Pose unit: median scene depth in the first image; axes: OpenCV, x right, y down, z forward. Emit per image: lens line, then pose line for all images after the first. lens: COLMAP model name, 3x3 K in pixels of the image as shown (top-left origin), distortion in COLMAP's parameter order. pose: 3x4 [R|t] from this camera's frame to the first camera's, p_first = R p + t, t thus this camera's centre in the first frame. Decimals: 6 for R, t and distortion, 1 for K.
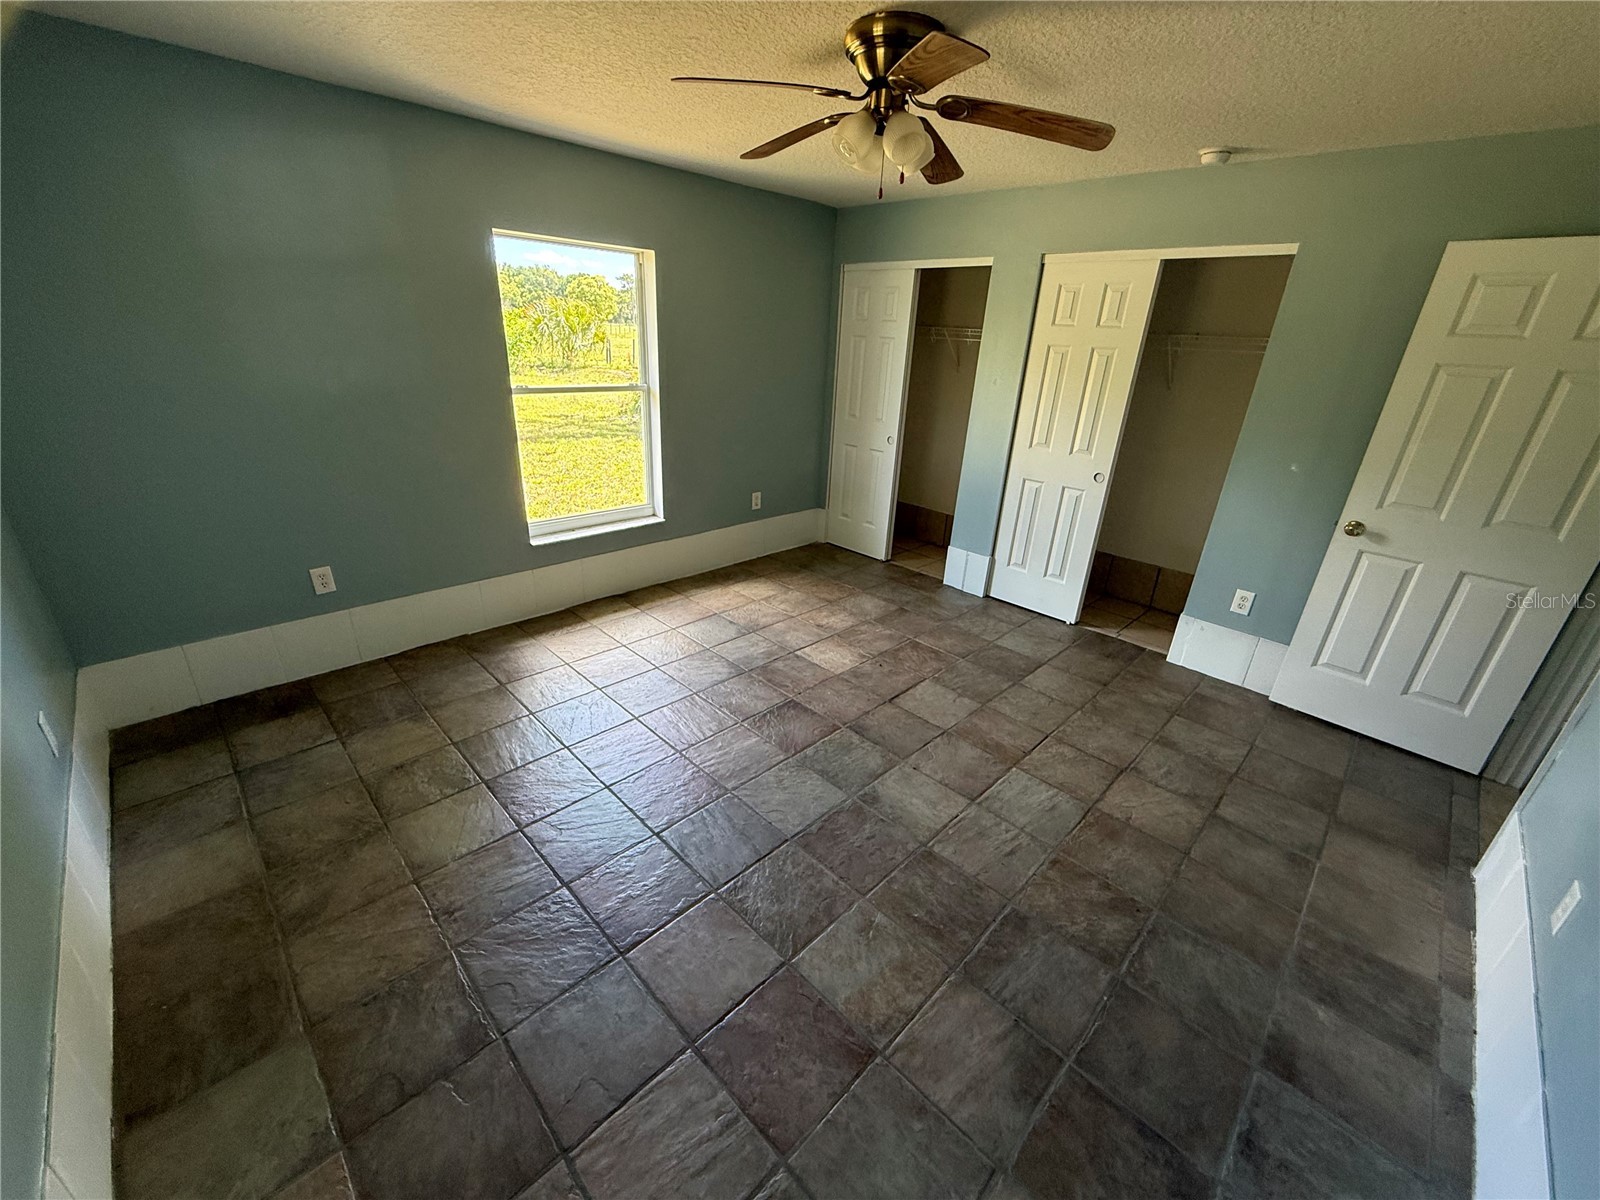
lens RADIAL K [[639.0, 0, 799.4], [0, 639.0, 599.5], [0, 0, 1]] dist [-0.006930, 0.001275]
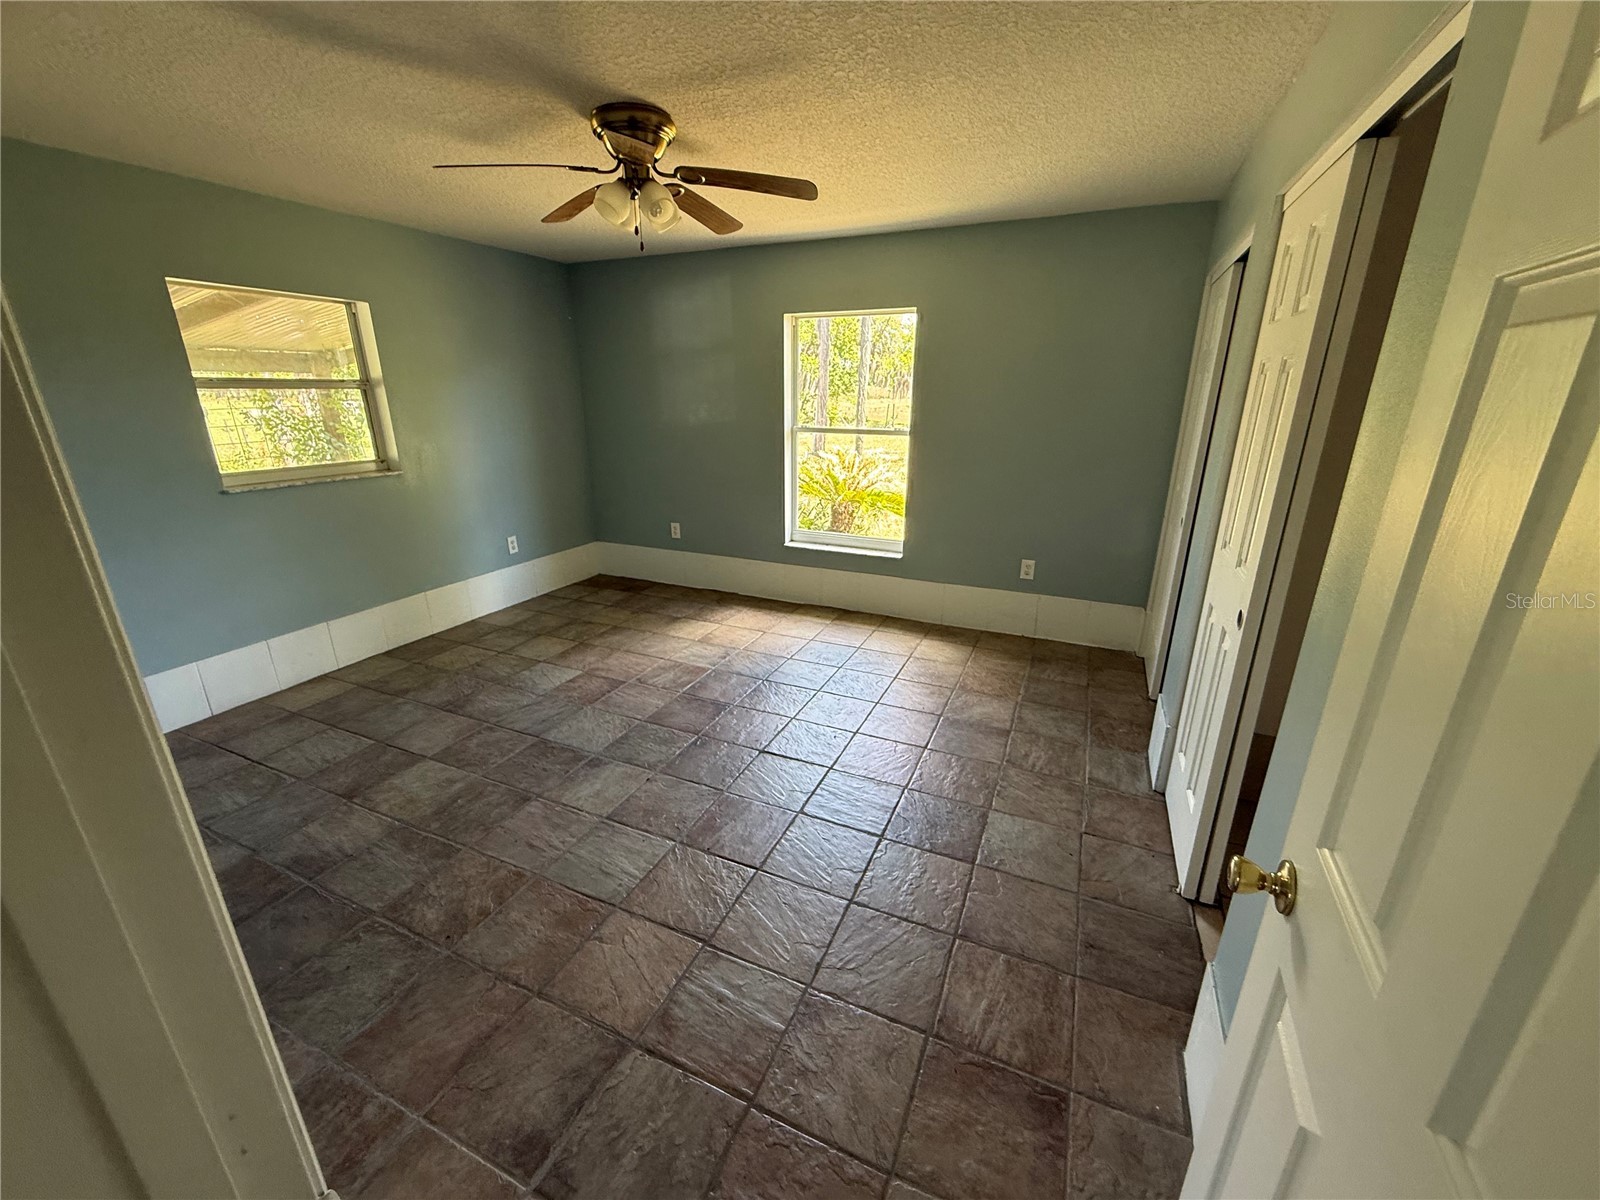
lens RADIAL K [[639.0, 0, 799.5], [0, 639.0, 600.6], [0, 0, 1]] dist [-0.006930, 0.001275]
pose [[0.352067, 0.250941, -0.901708, 1.059893], [-0.350276, 0.928708, 0.121692, -0.197930], [0.867961, 0.273003, 0.414866, 0.681073]]
